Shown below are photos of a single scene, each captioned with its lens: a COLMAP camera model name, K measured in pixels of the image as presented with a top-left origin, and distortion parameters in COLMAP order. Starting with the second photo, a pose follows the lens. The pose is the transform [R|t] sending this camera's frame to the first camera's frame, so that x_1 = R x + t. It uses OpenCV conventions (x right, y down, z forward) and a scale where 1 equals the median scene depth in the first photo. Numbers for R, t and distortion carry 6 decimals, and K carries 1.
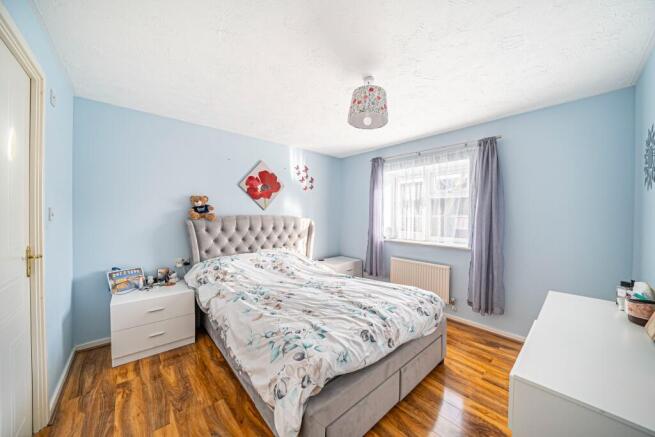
lens RADIAL K [[224.8, 0, 327.1], [0, 224.8, 214.2], [0, 0, 1]] dist [-0.021653, 0.000569]
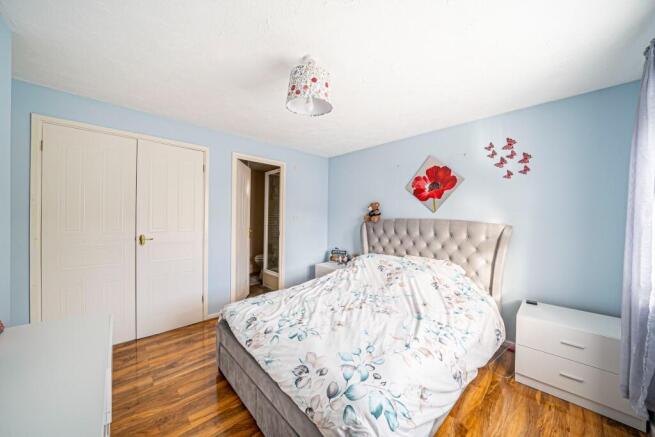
lens RADIAL K [[224.8, 0, 327.8], [0, 224.8, 220.4], [0, 0, 1]] dist [-0.021653, 0.000569]
pose [[0.055919, 0.007854, -0.998404, 0.555042], [-0.007659, 0.999943, 0.007437, 0.008042], [0.998406, 0.007231, 0.055976, 0.558637]]
